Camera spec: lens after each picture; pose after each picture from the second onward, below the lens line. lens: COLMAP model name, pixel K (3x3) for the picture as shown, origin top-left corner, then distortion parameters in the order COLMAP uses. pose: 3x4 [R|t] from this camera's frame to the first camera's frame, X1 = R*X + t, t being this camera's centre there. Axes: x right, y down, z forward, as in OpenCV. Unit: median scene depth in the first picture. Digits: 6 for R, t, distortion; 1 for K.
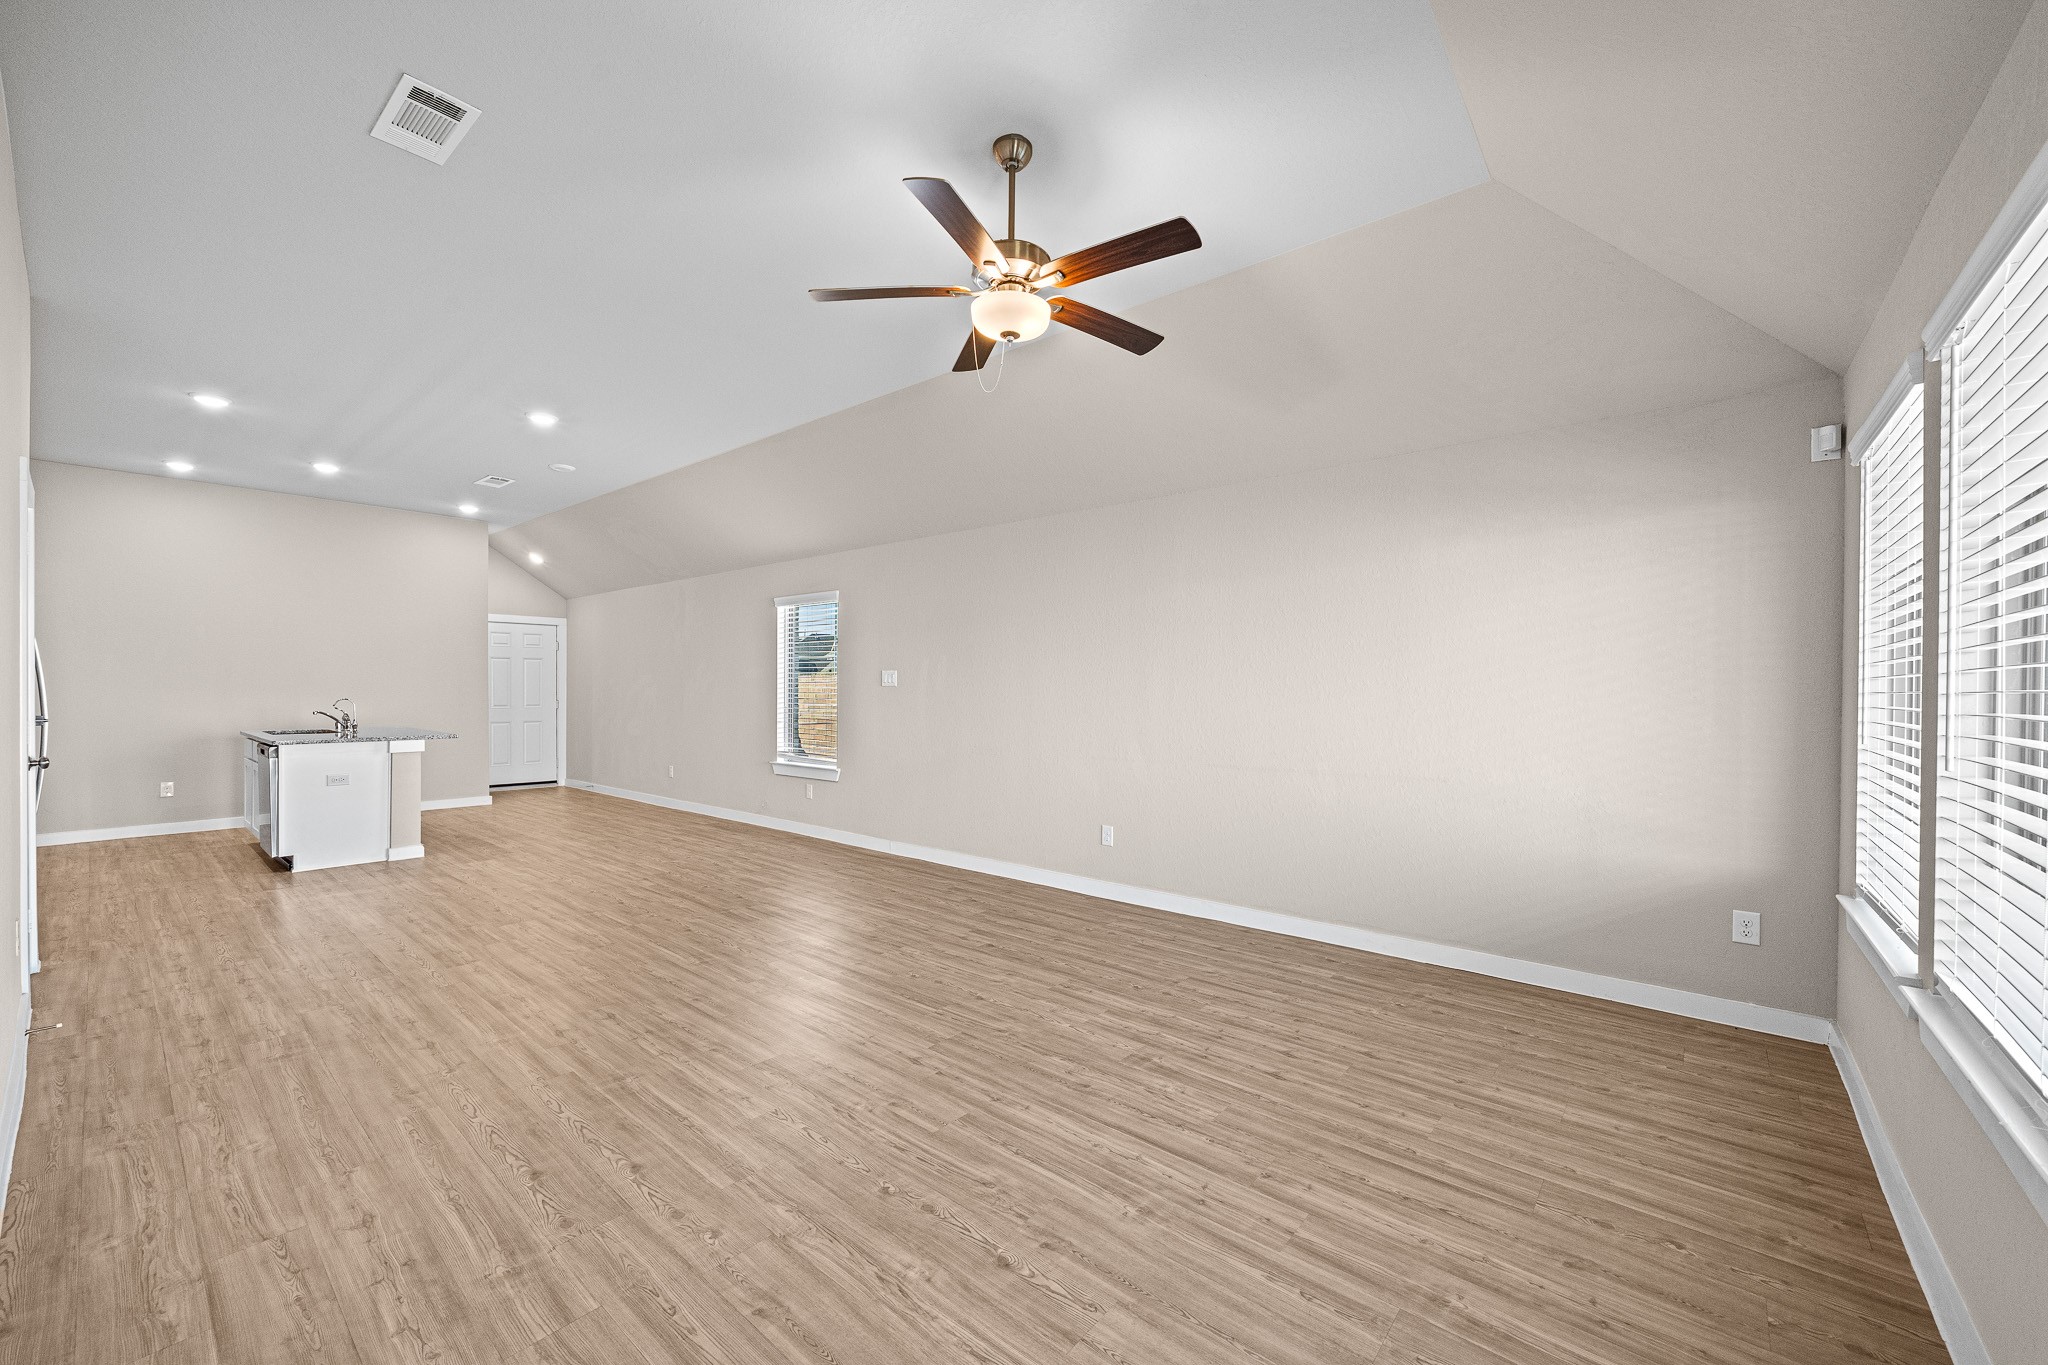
lens RADIAL K [[797.5, 0, 1038.7], [0, 797.5, 692.6], [0, 0, 1]] dist [-0.005662, -0.000497]
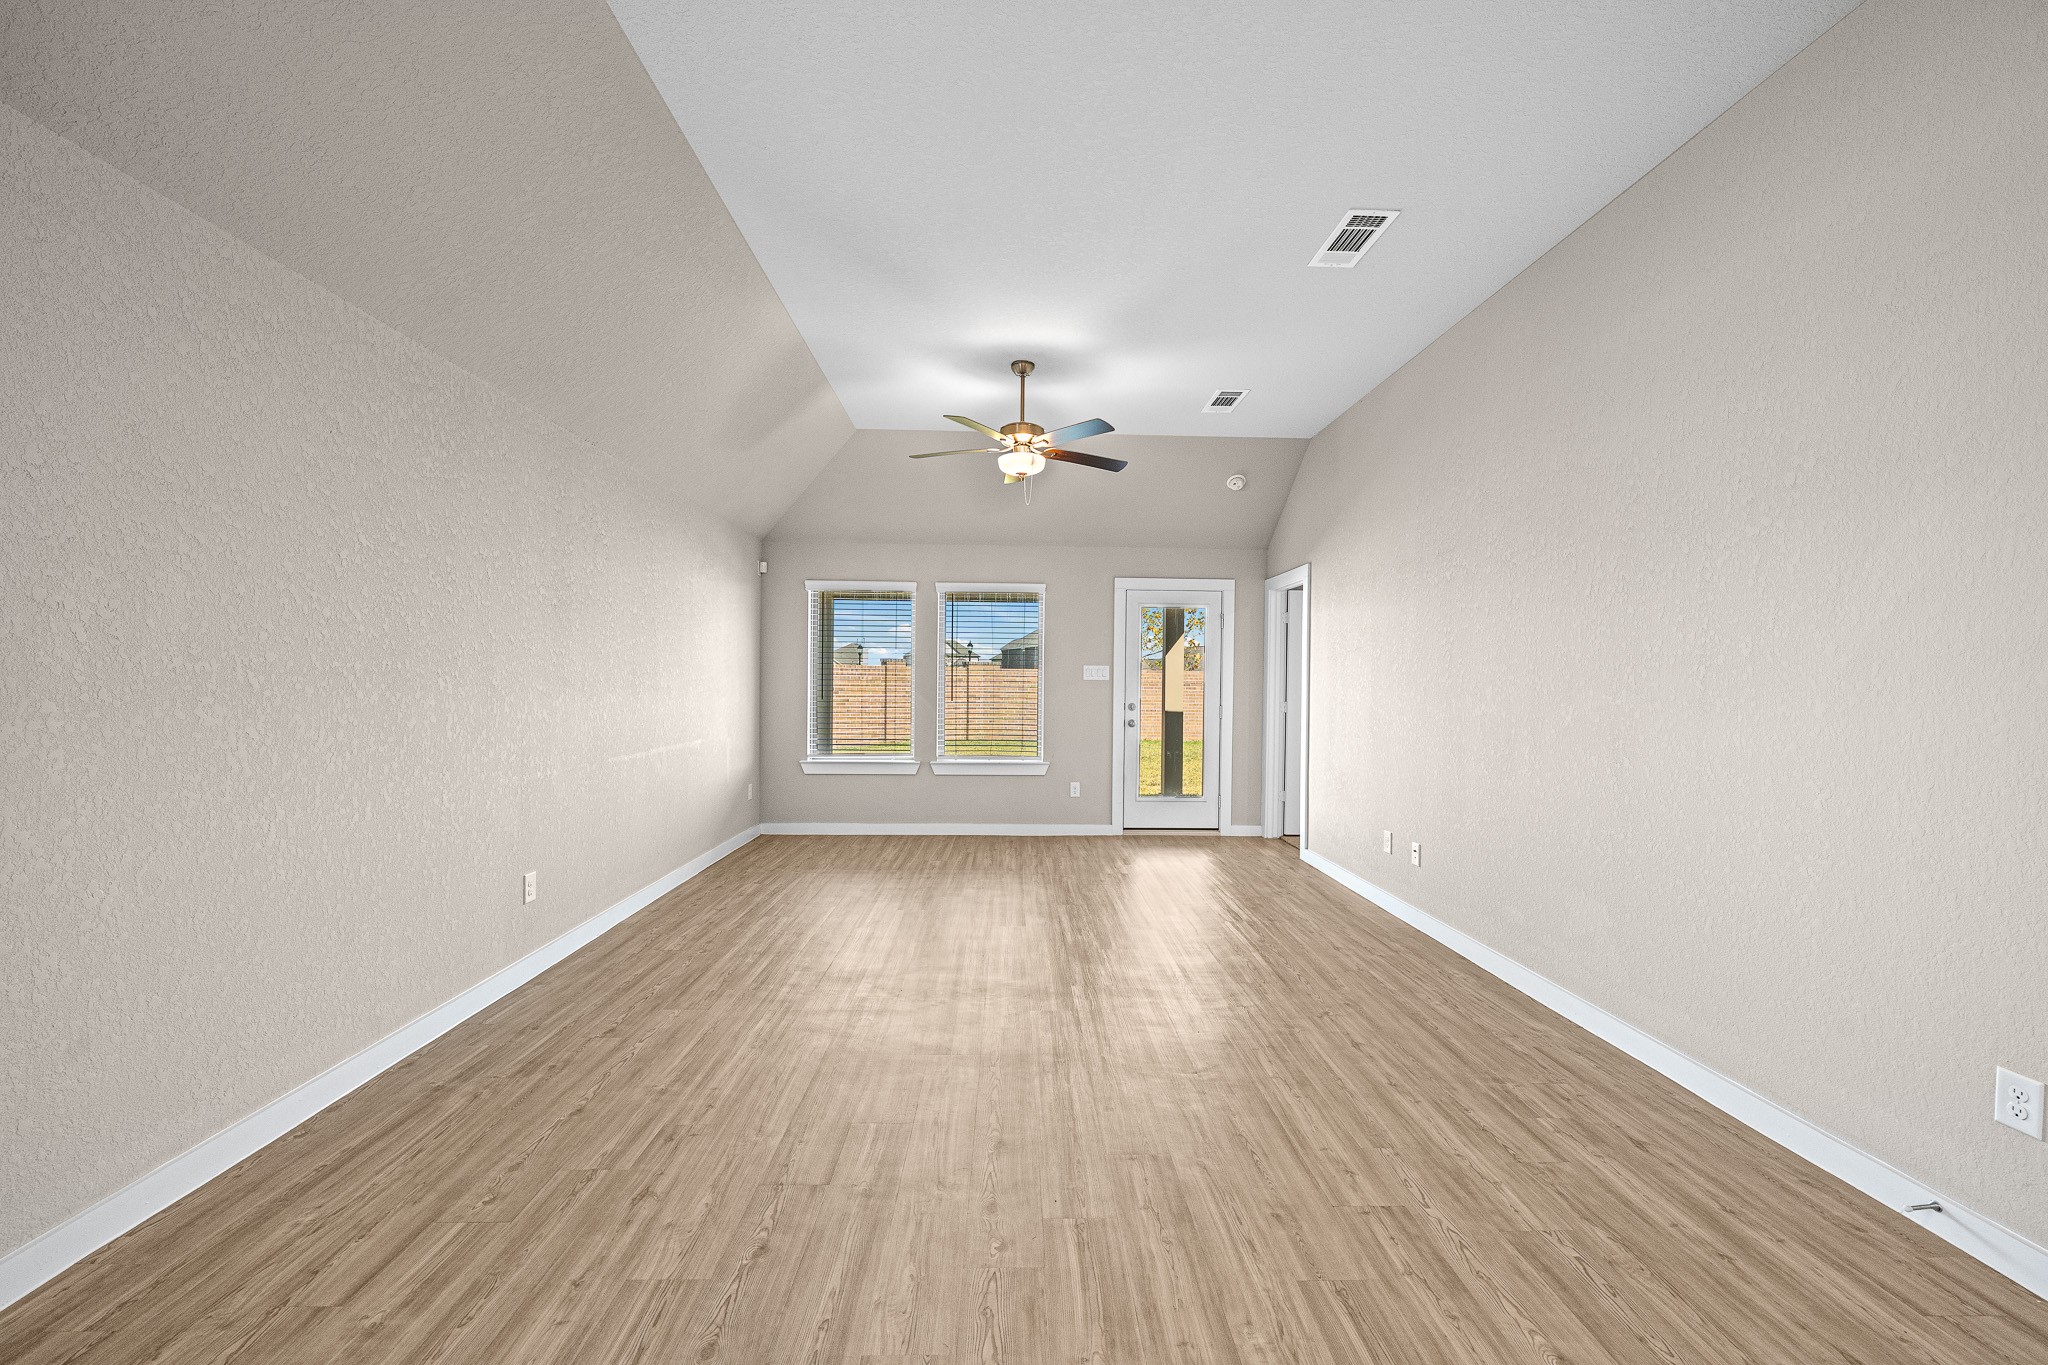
lens RADIAL K [[797.5, 0, 1019.8], [0, 797.5, 680.4], [0, 0, 1]] dist [-0.005662, -0.000497]
pose [[-0.650873, -0.008252, 0.759142, -1.361461], [-0.008437, 0.999958, 0.003636, -0.012315], [-0.759140, -0.004038, -0.650915, 2.152531]]
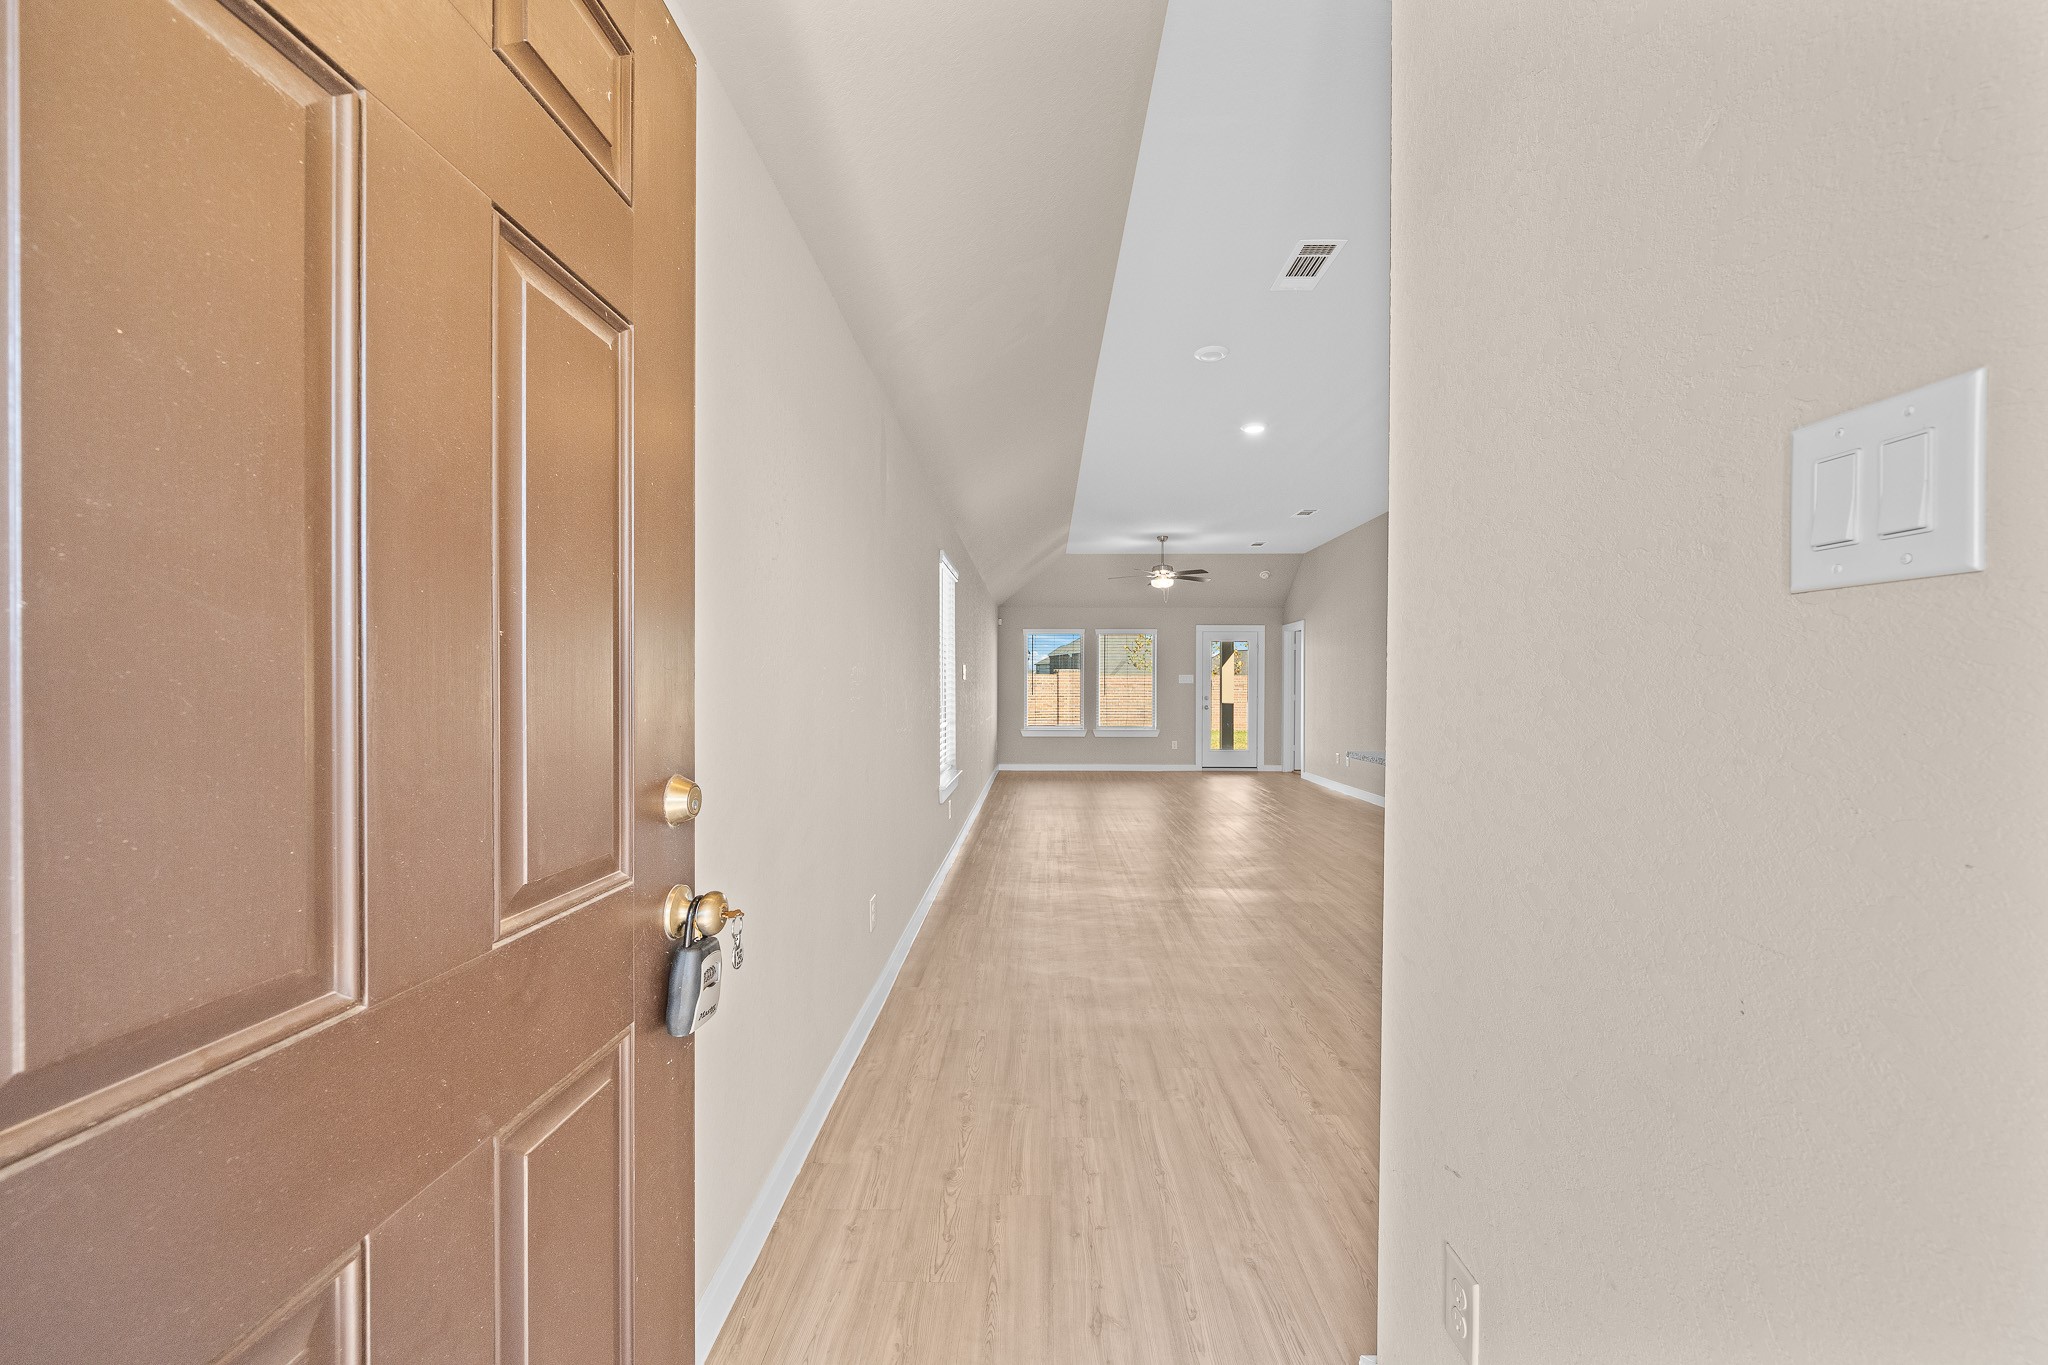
lens RADIAL K [[797.5, 0, 1027.9], [0, 797.5, 689.3], [0, 0, 1]] dist [-0.005662, -0.000497]
pose [[-0.622086, -0.007475, 0.782914, -2.580251], [0.000181, 0.999953, 0.009690, -0.015058], [-0.782949, 0.006170, -0.622055, 3.844347]]
